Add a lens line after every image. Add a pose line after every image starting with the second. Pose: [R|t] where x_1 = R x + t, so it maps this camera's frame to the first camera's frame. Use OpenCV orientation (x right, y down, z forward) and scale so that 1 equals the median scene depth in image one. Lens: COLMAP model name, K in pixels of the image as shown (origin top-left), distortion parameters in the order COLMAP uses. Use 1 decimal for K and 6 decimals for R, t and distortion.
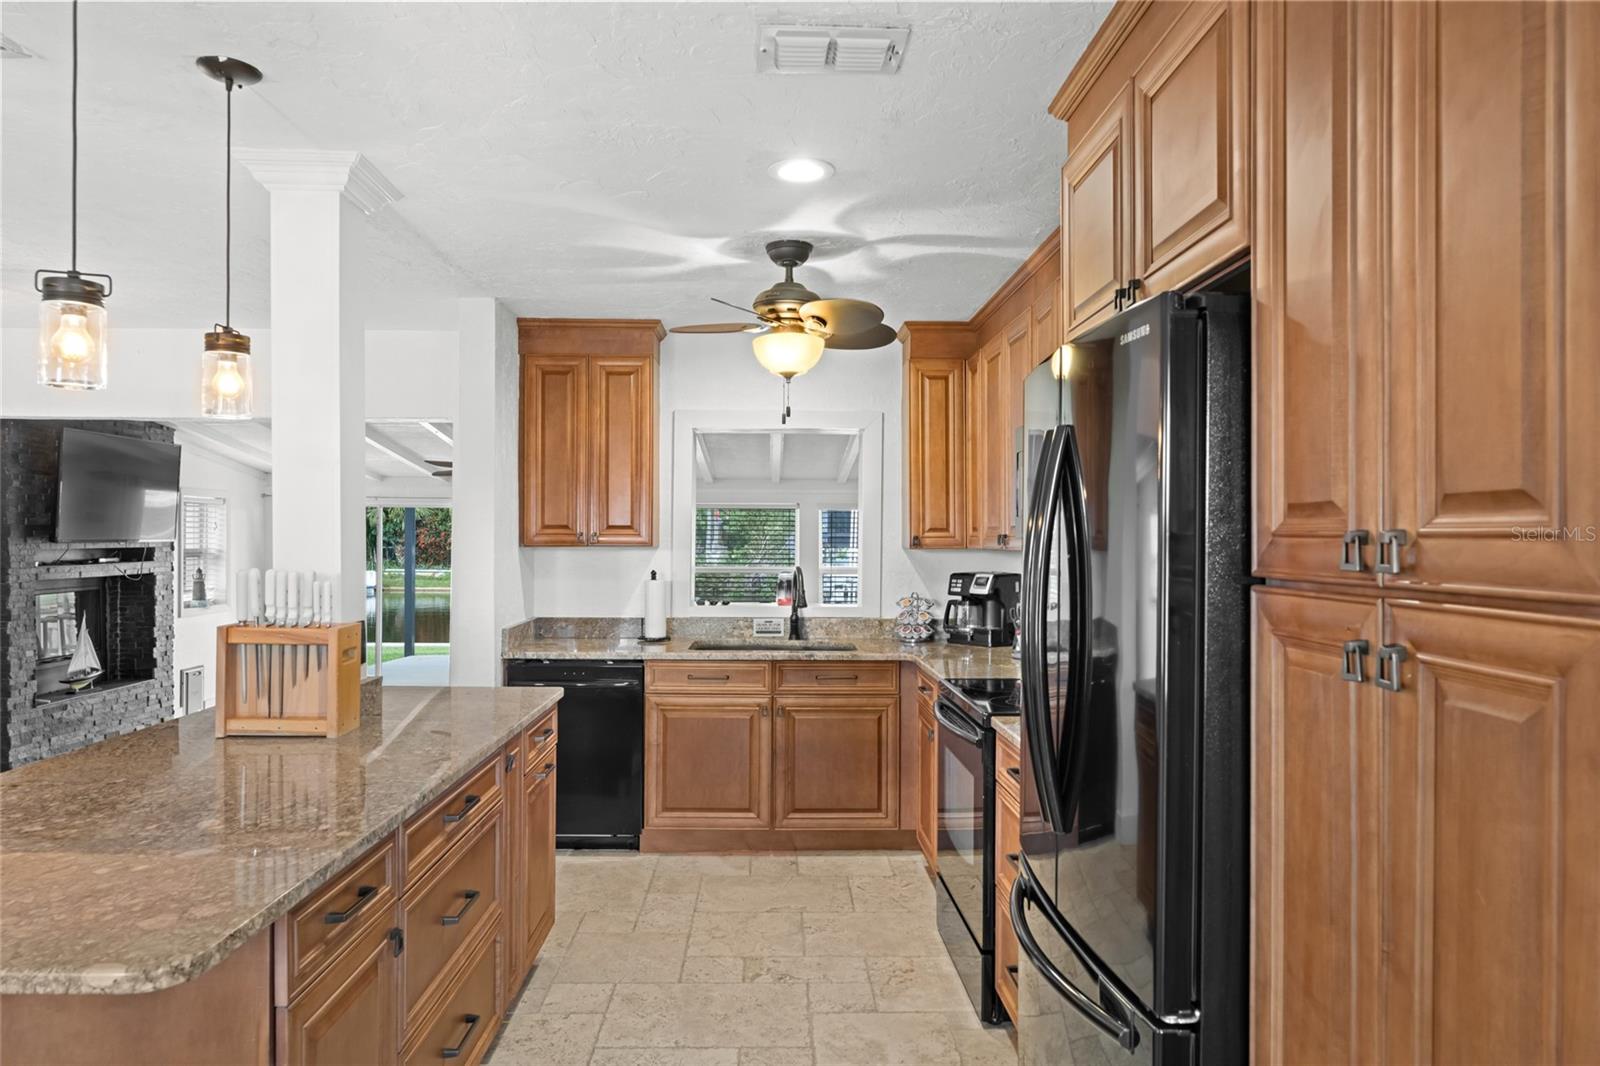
lens RADIAL K [[1017.2, 0, 791.7], [0, 1017.2, 526.3], [0, 0, 1]] dist [-0.004283, -0.001078]
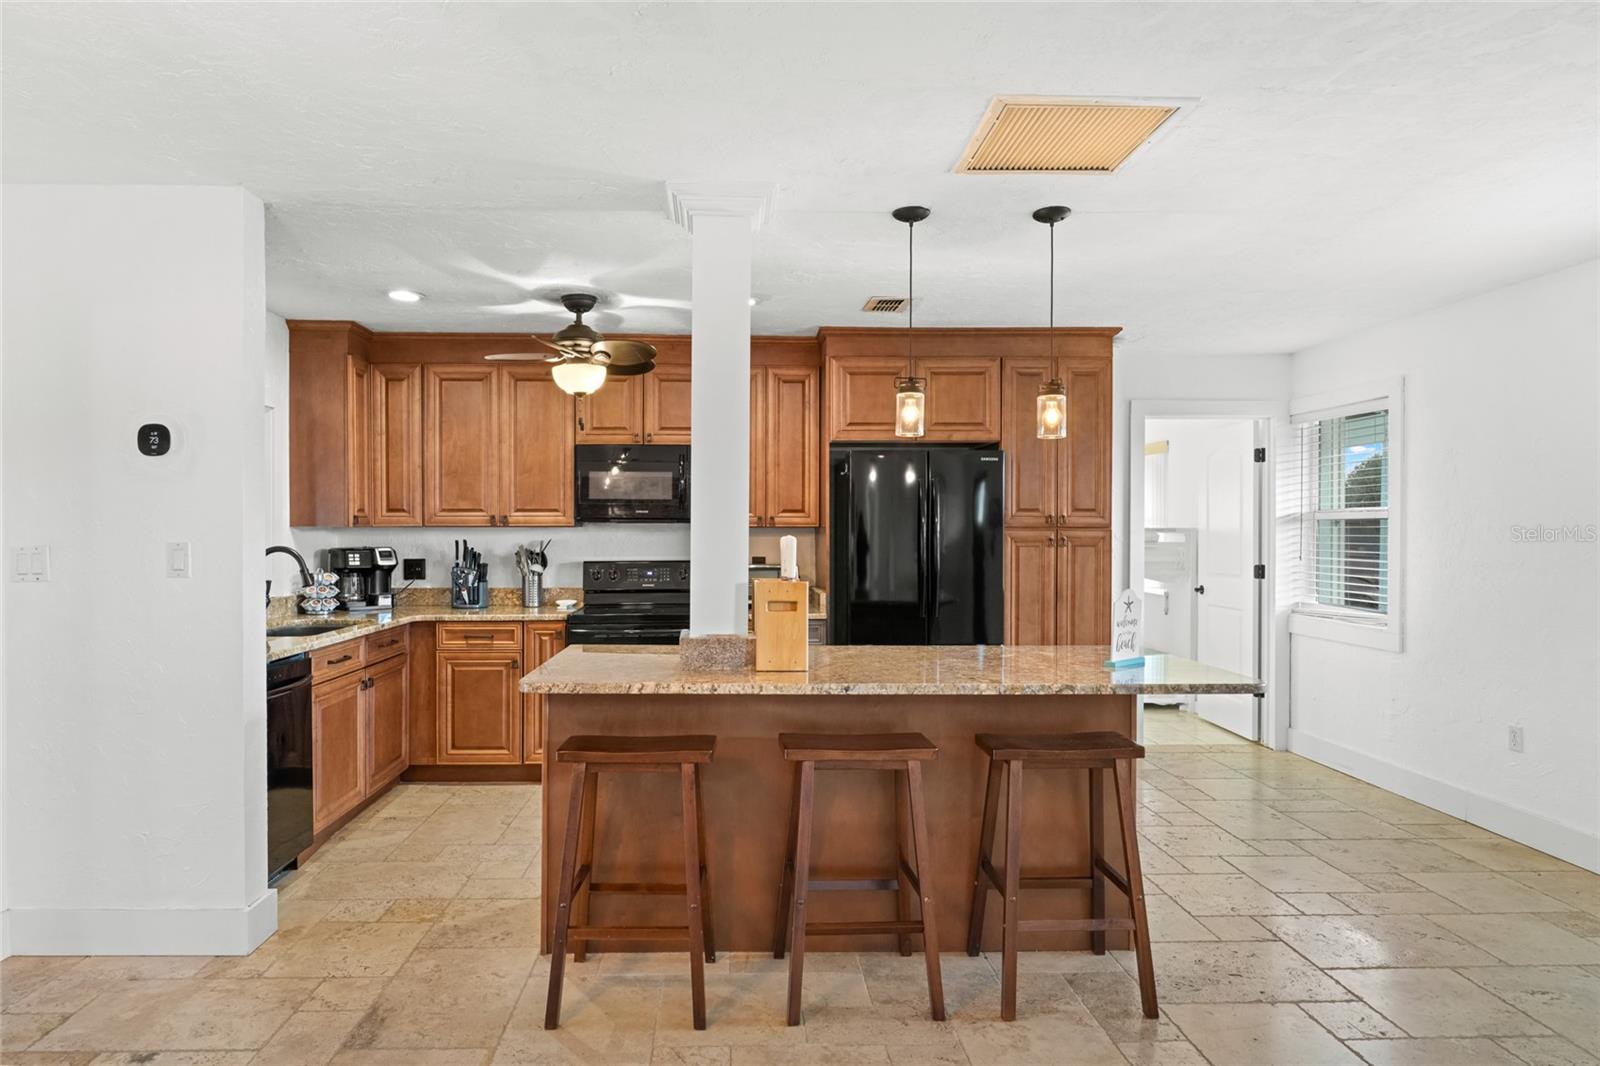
lens RADIAL K [[976.4, 0, 770.5], [0, 976.4, 526.5], [0, 0, 1]] dist [0.002647, 0.000086]
pose [[-0.017019, -0.006847, 0.999832, -1.051917], [-0.011607, 0.999911, 0.006650, 0.011071], [-0.999788, -0.011492, -0.017096, 0.629171]]
